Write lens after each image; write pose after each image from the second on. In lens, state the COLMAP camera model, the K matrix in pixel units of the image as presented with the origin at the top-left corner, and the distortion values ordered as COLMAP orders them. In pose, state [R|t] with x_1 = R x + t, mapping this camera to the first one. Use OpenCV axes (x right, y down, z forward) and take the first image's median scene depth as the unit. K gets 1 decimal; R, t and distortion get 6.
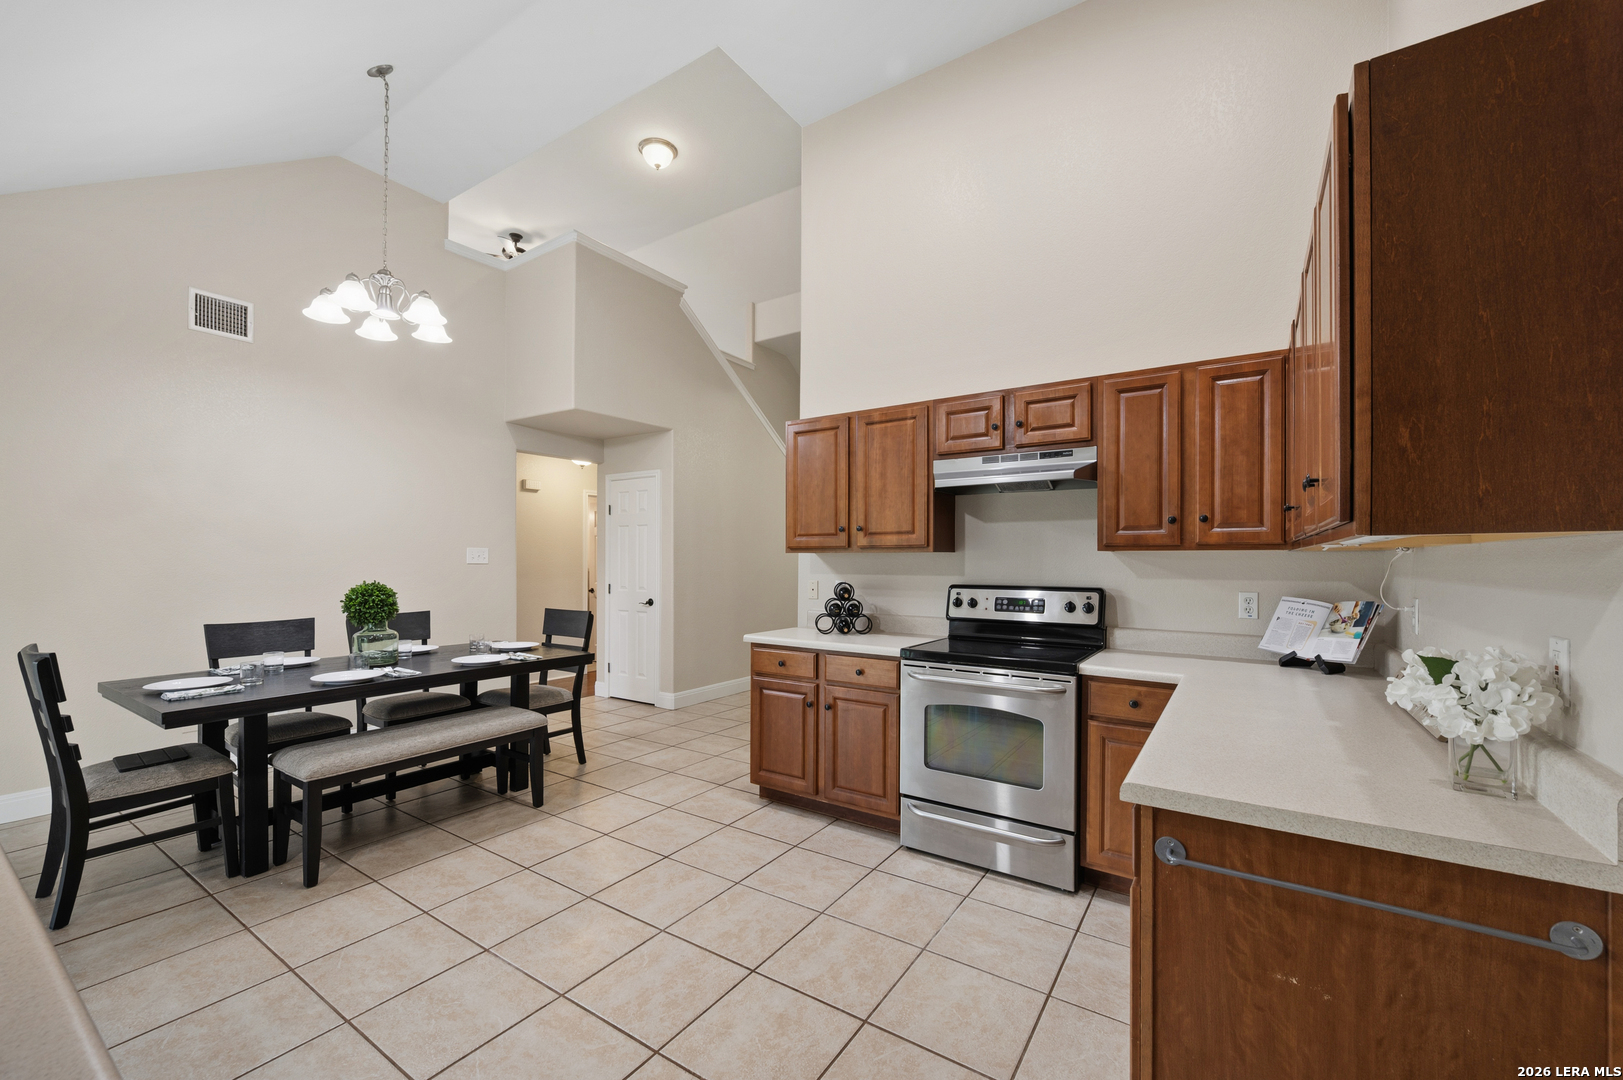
lens RADIAL K [[644.2, 0, 819.1], [0, 644.2, 535.5], [0, 0, 1]] dist [0.009447, -0.011749]
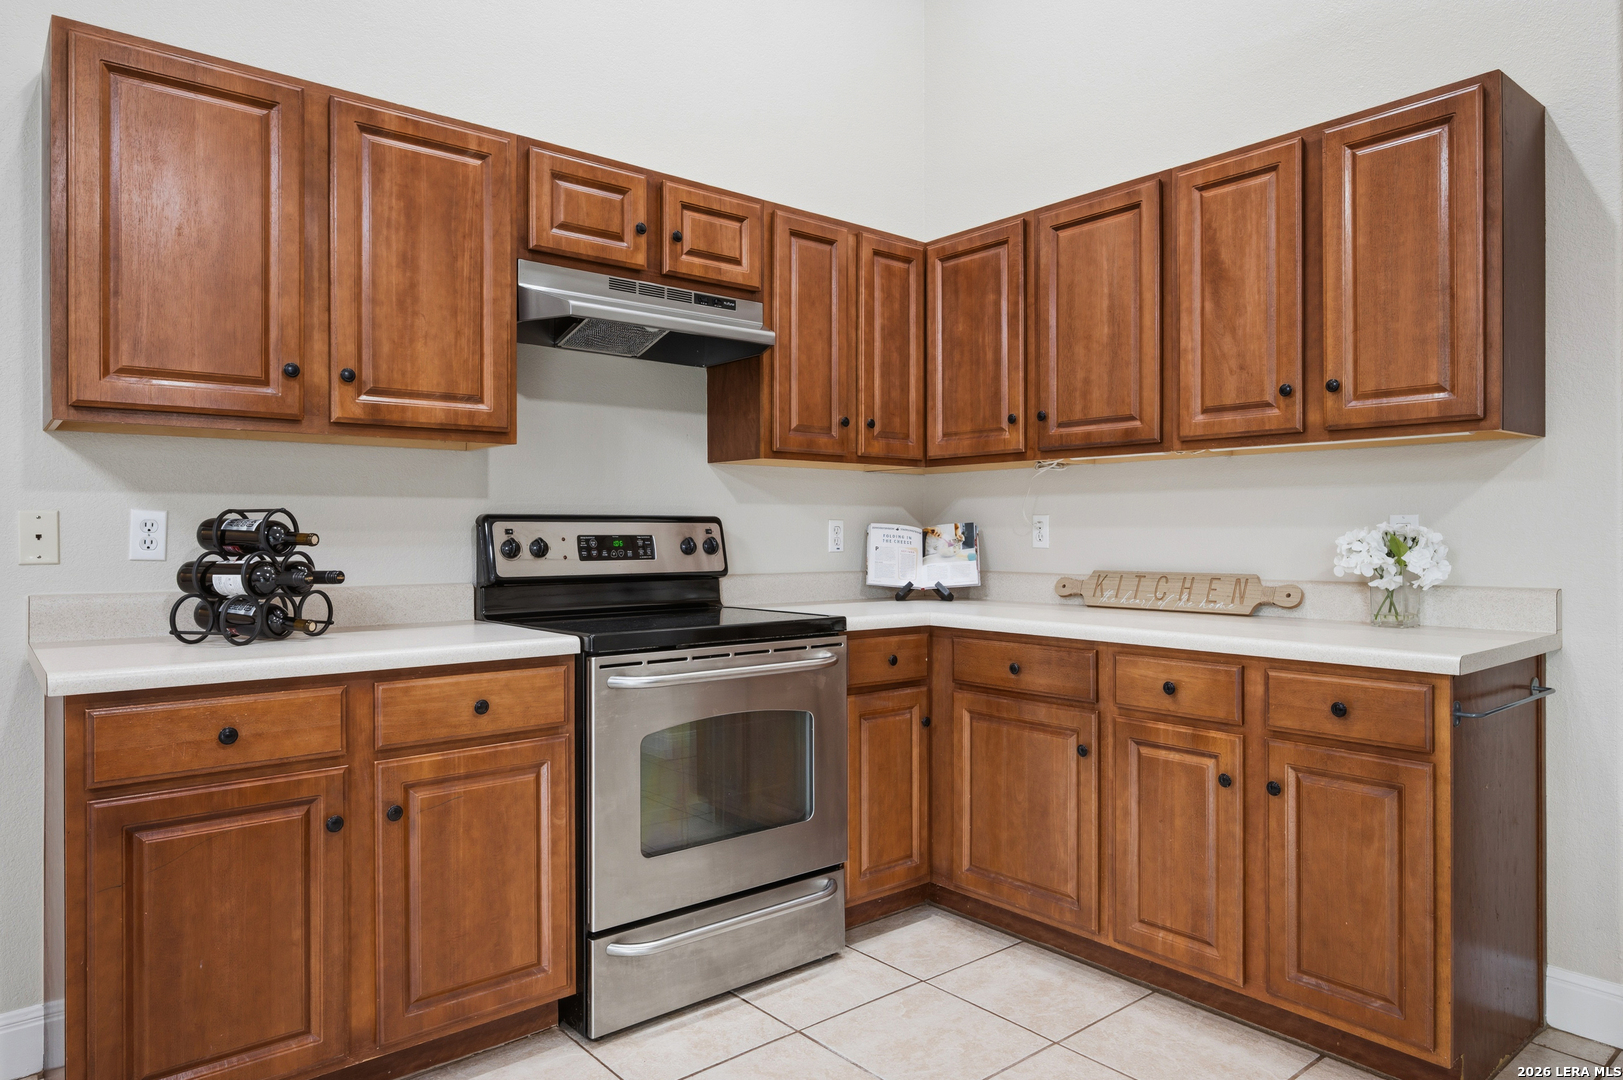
lens RADIAL K [[1019.0, 0, 814.0], [0, 1019.0, 504.3], [0, 0, 1]] dist [-0.000570, -0.000403]
pose [[0.283535, 0.021213, 0.958727, -0.518138], [-0.036028, 0.999285, -0.011456, 0.074169], [-0.958285, -0.031293, 0.284097, 0.581581]]
